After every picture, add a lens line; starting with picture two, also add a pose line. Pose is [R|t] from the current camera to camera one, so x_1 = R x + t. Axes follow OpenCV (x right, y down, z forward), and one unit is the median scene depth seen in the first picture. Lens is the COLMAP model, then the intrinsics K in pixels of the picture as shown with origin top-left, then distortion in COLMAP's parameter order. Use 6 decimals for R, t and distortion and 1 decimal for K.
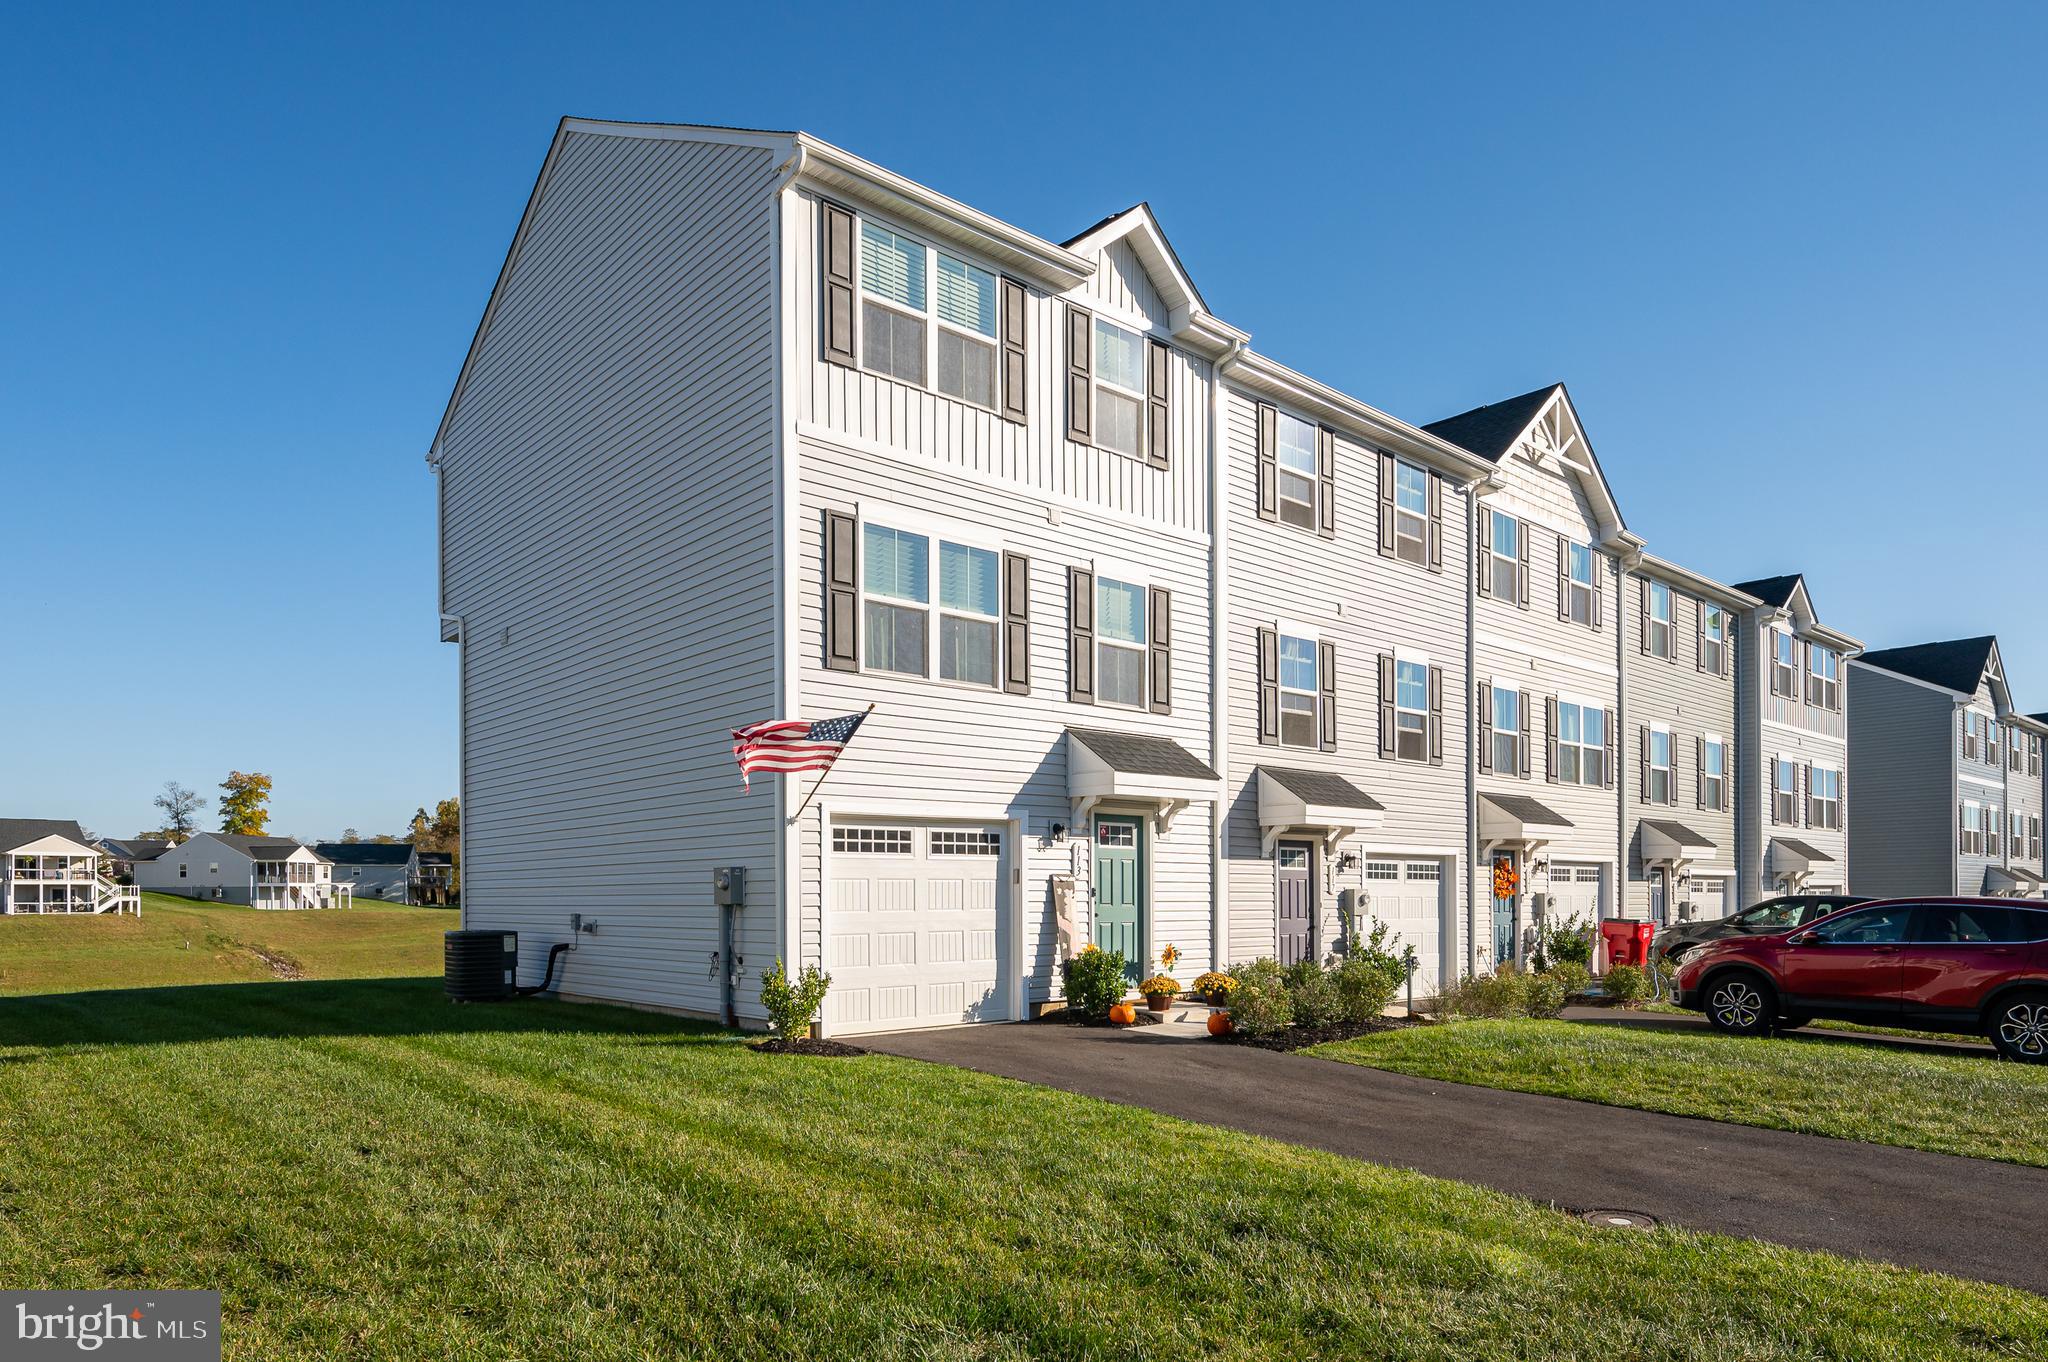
lens RADIAL K [[1300.0, 0, 1024.1], [0, 1300.0, 843.5], [0, 0, 1]] dist [-0.001871, 0.000065]
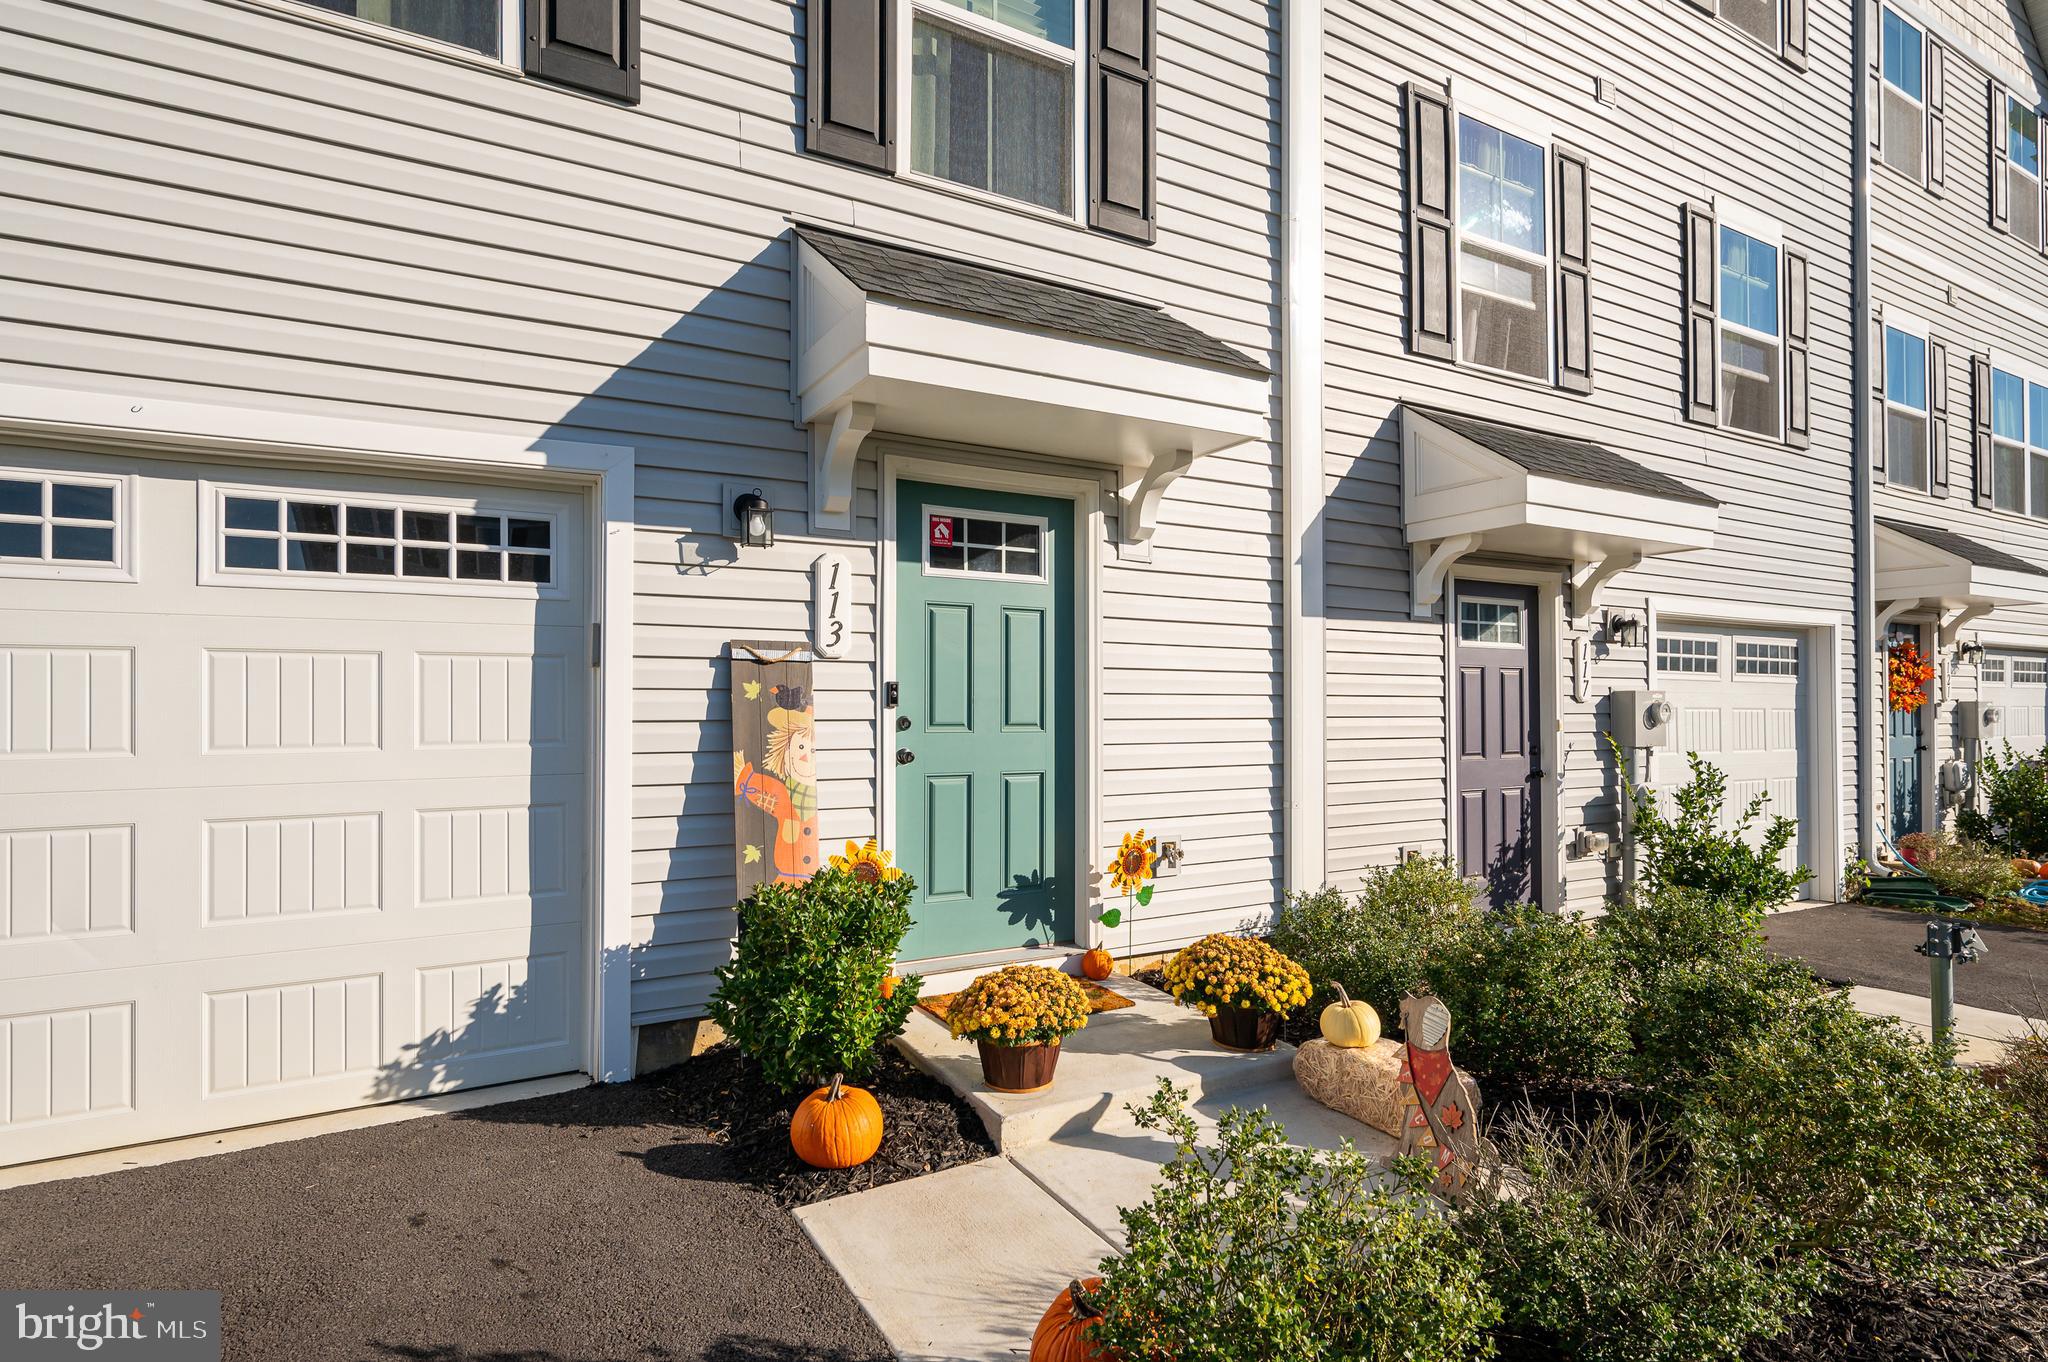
lens RADIAL K [[1030.3, 0, 1050.5], [0, 1030.3, 697.0], [0, 0, 1]] dist [-0.001411, -0.000193]
pose [[0.977915, -0.007099, -0.208881, 0.156316], [0.012160, 0.999662, 0.022958, 0.032306], [0.208648, -0.024991, 0.977672, 0.733328]]
